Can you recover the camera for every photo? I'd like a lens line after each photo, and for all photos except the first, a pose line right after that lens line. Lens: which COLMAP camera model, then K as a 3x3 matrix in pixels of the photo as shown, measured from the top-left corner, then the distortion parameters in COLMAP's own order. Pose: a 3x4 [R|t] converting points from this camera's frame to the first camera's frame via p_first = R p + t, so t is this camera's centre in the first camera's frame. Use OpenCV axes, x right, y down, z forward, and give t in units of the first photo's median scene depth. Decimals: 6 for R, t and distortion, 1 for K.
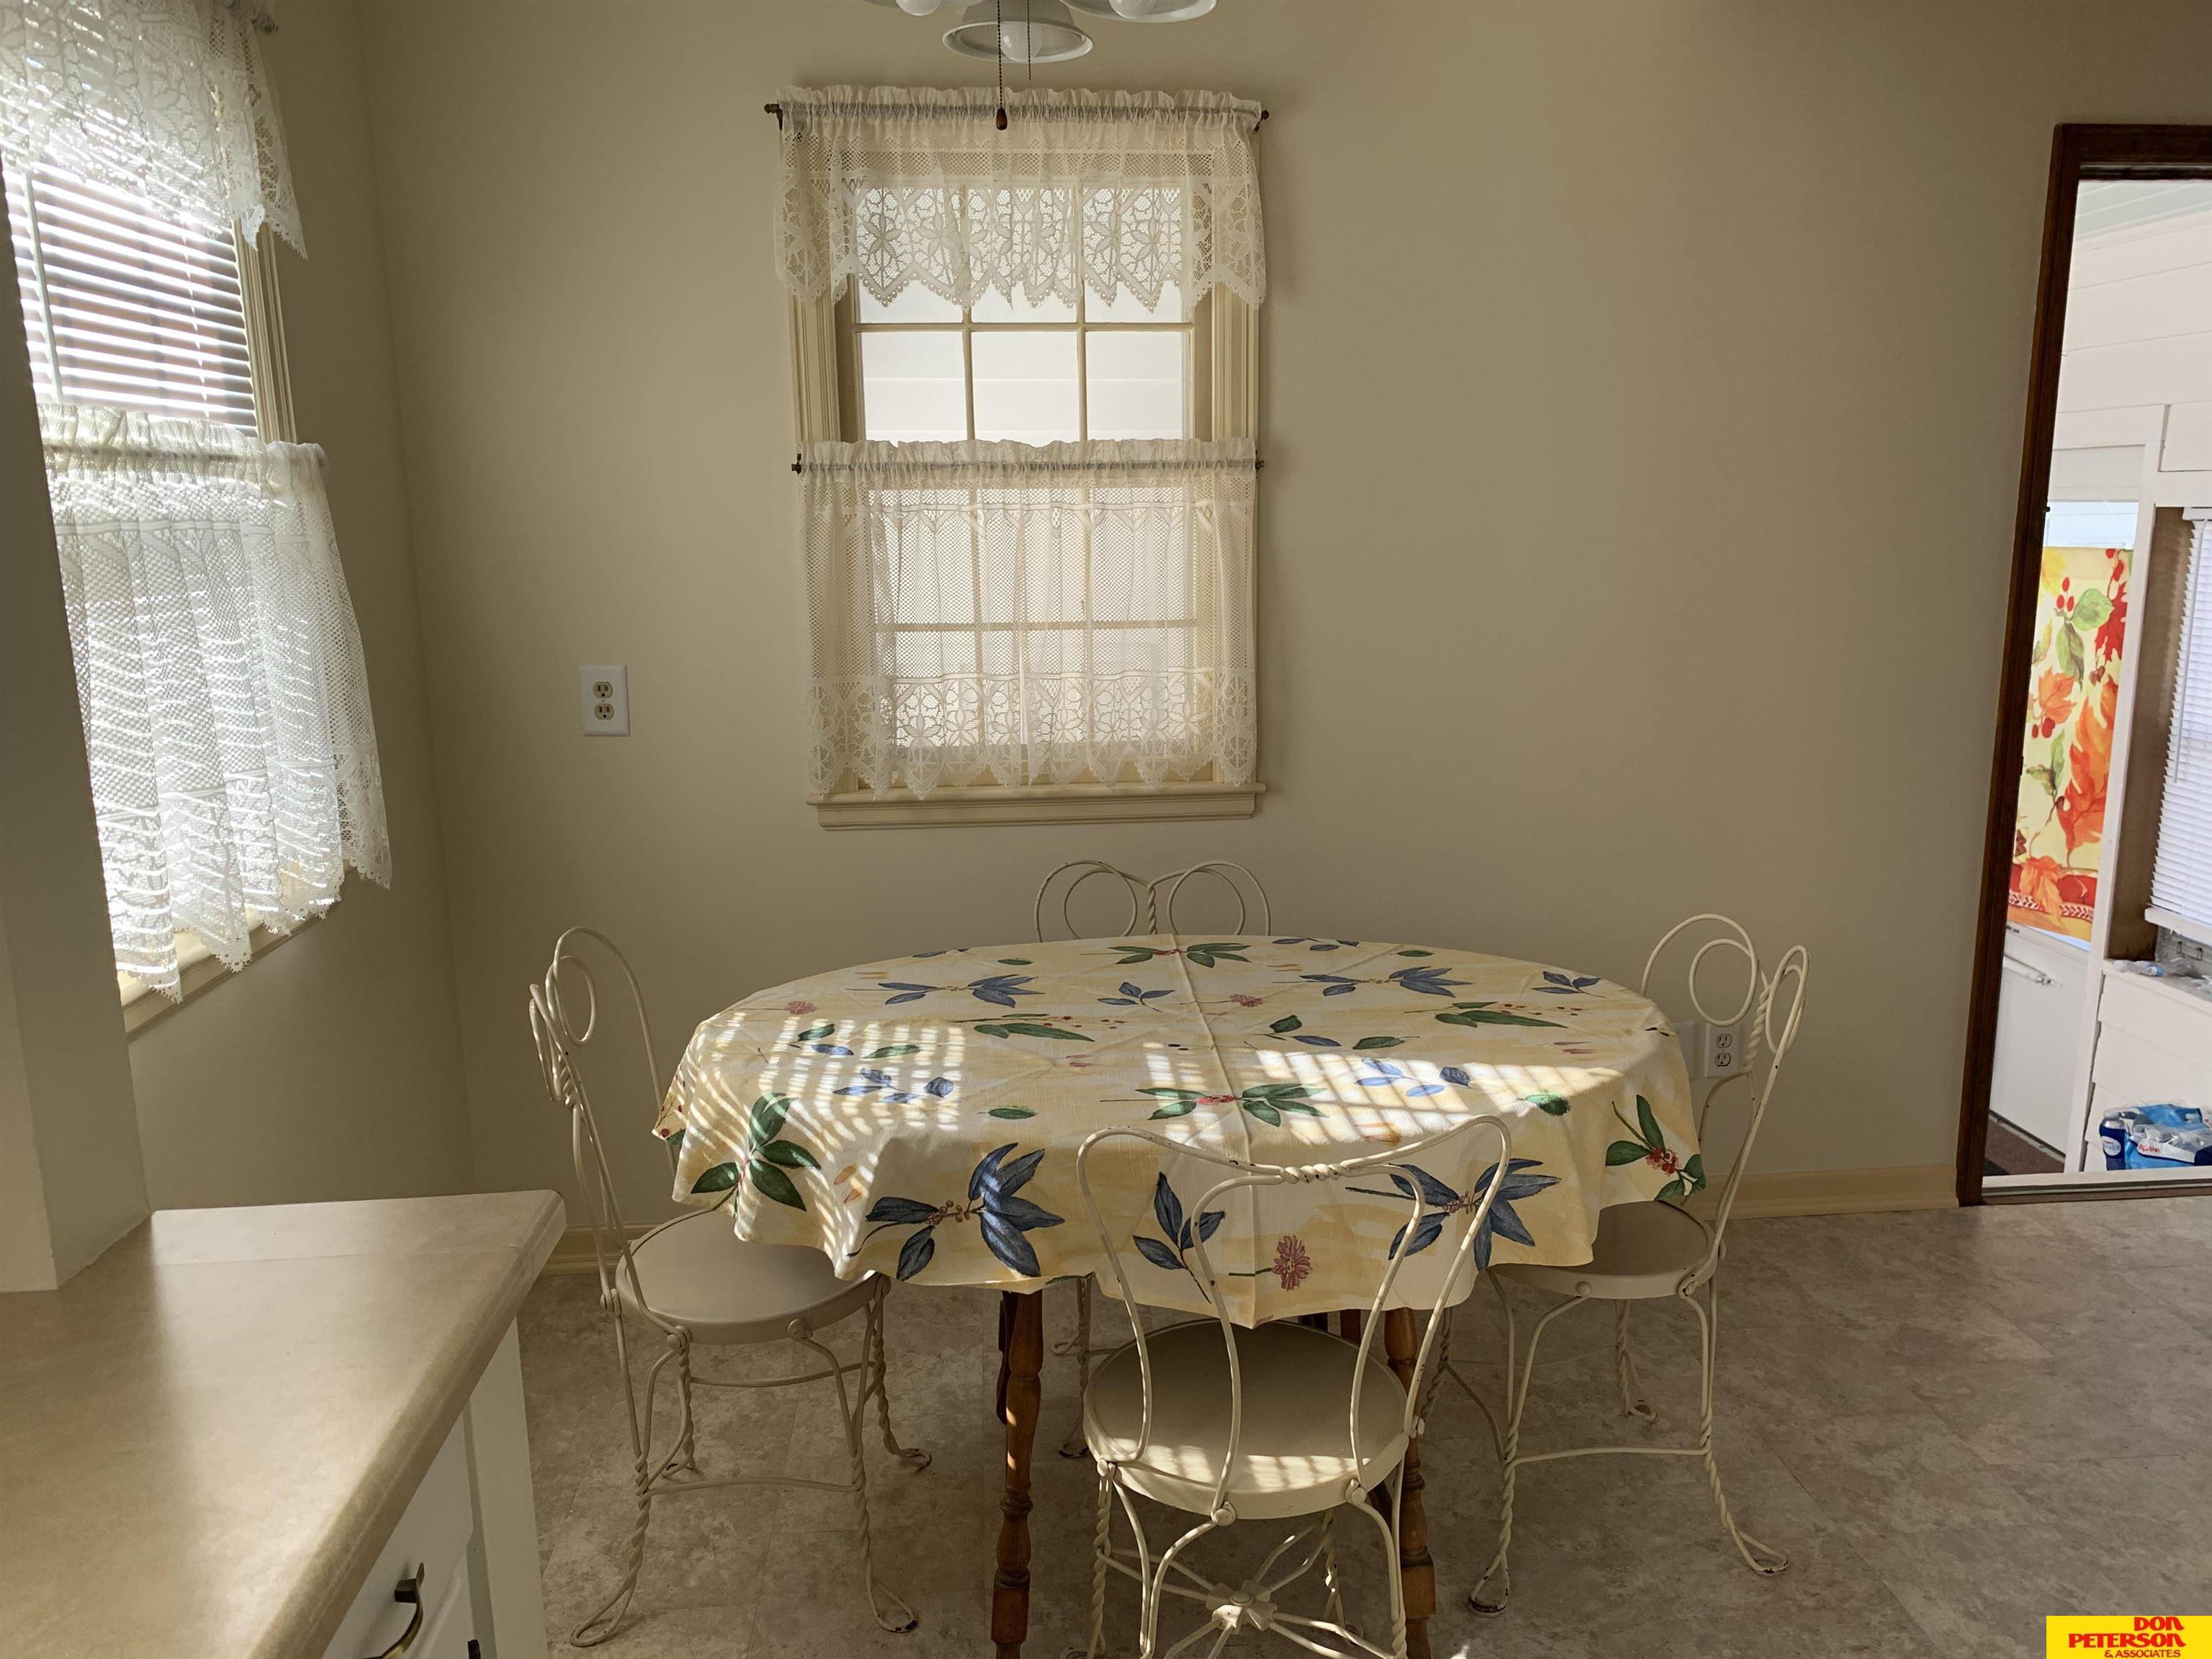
lens RADIAL K [[1695.3, 0, 1127.5], [0, 1695.3, 852.6], [0, 0, 1]] dist [0.036880, -0.029654]
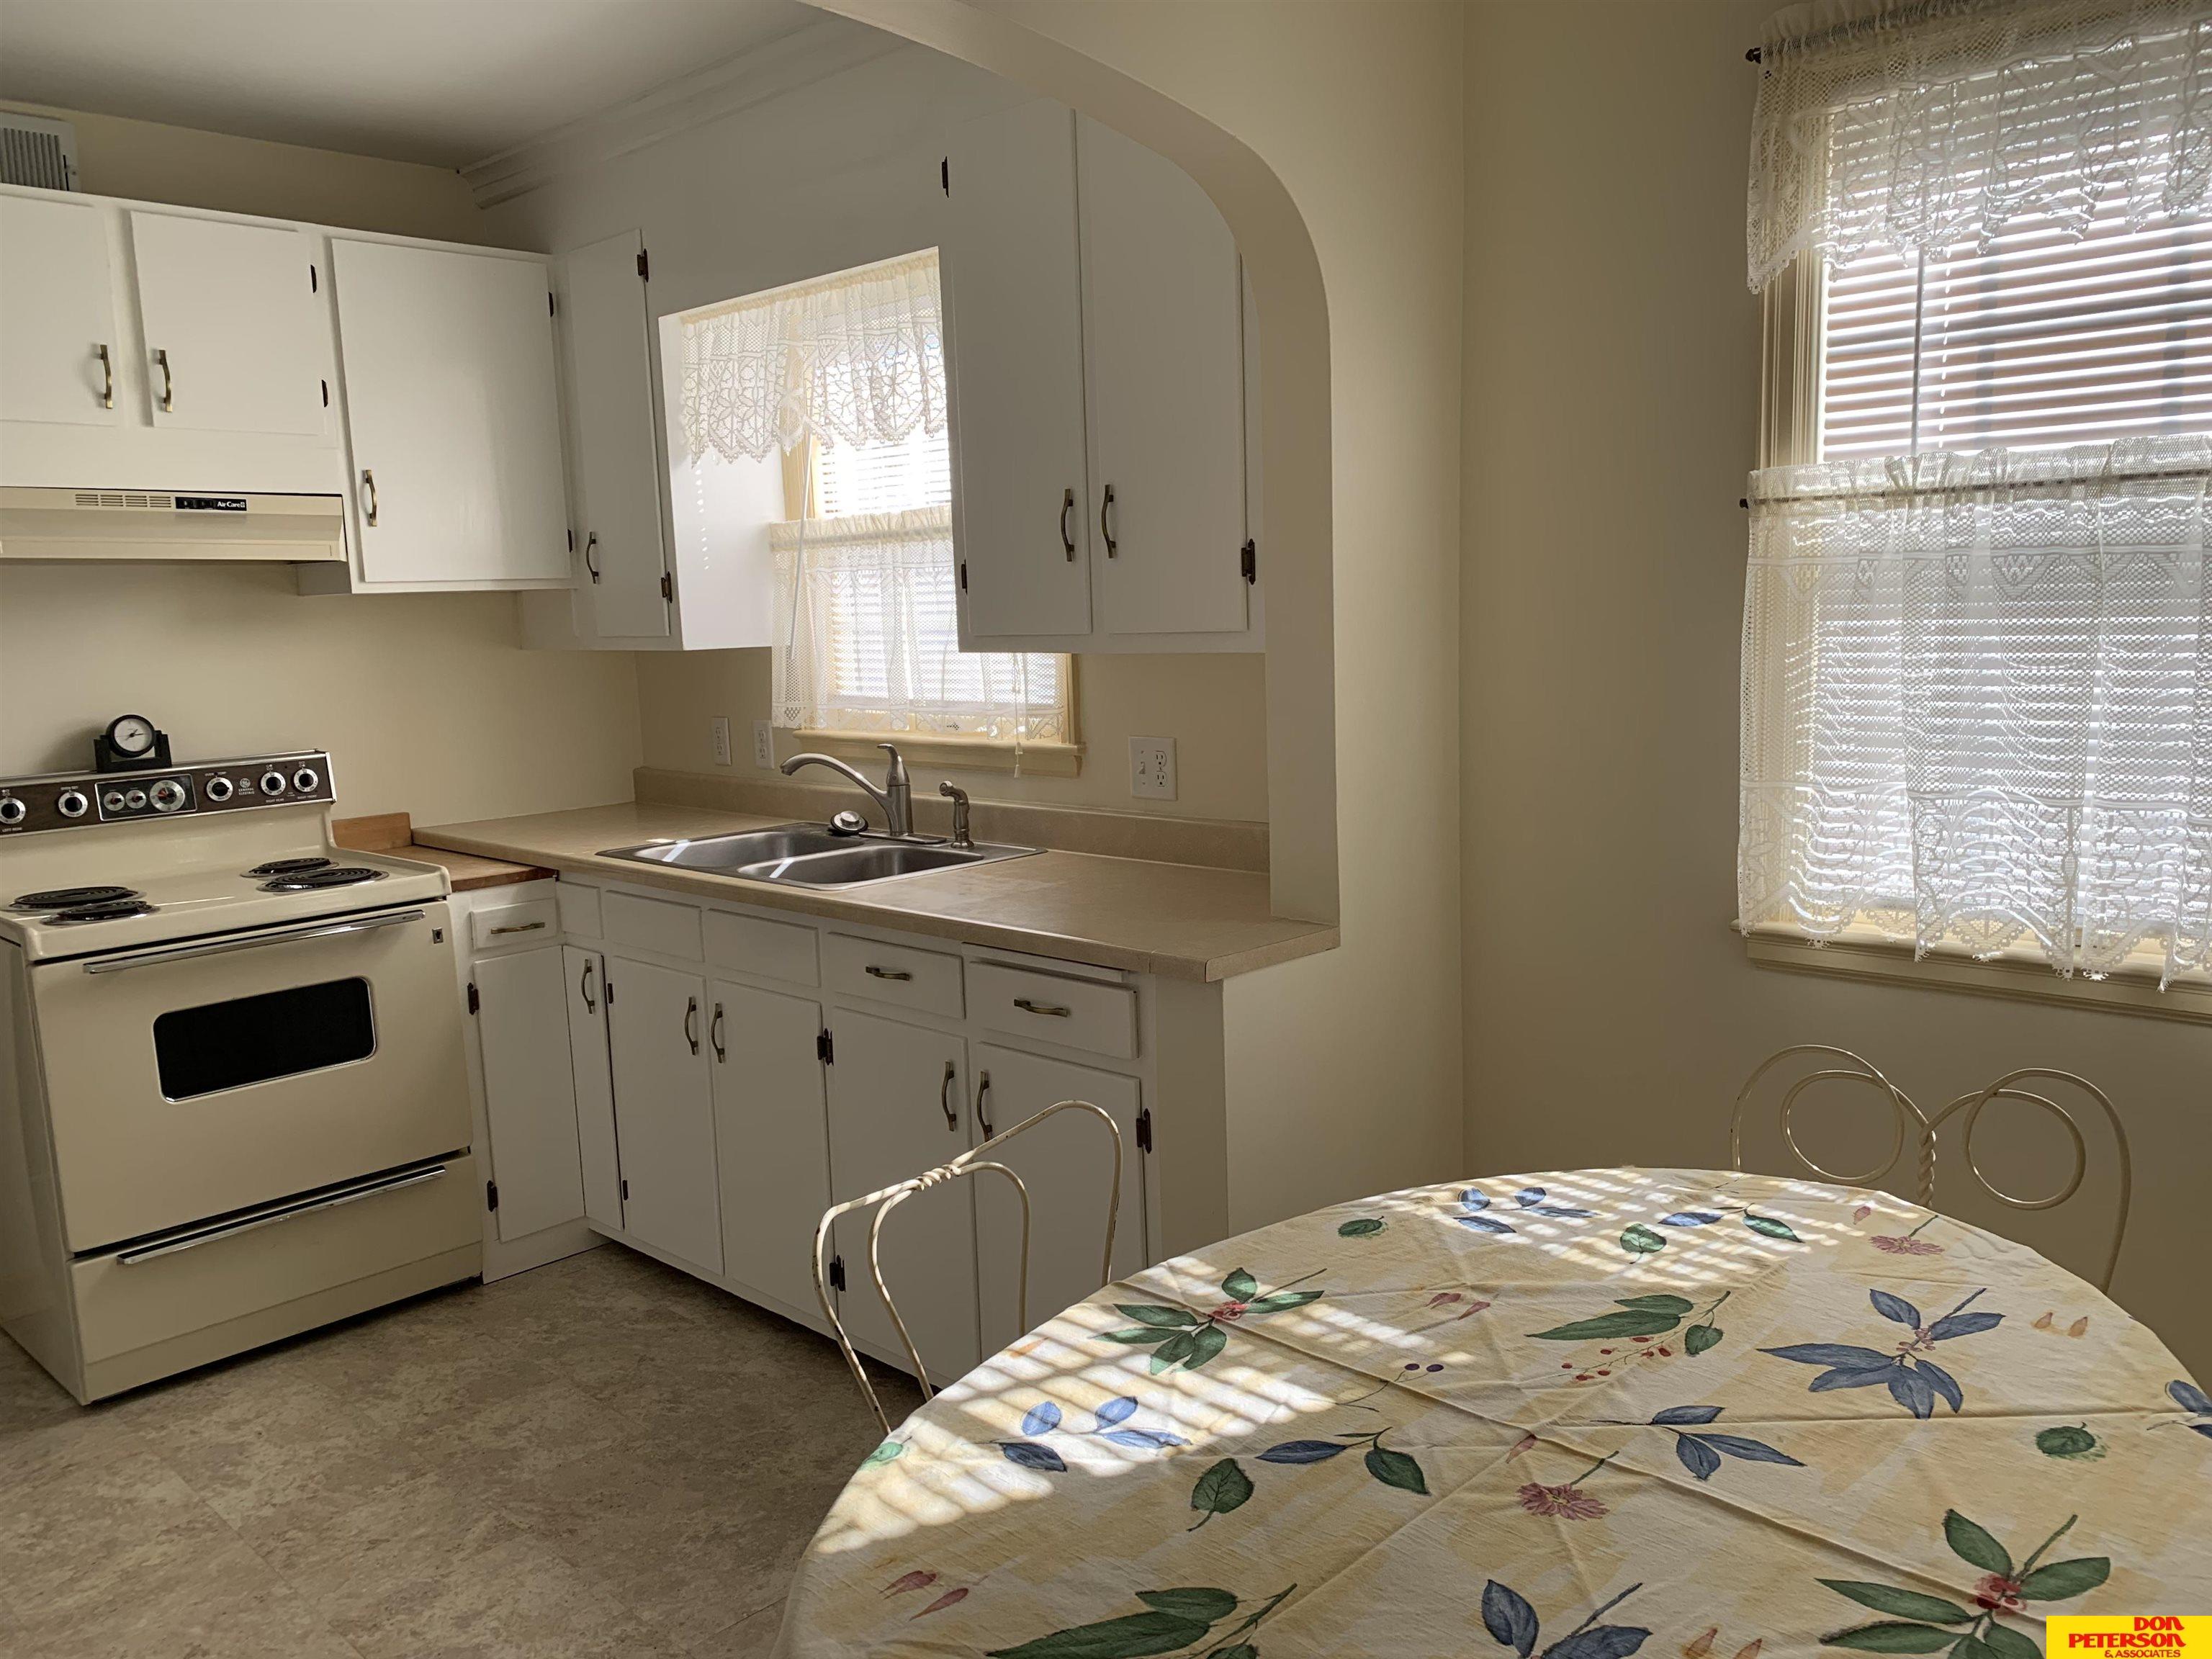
lens RADIAL K [[1695.3, 0, 1110.4], [0, 1695.3, 827.5], [0, 0, 1]] dist [0.036880, -0.029654]
pose [[-0.754710, 0.136847, -0.641627, 0.547825], [-0.081242, 0.950981, 0.298387, -0.290235], [0.651008, 0.277323, -0.706598, 1.389221]]
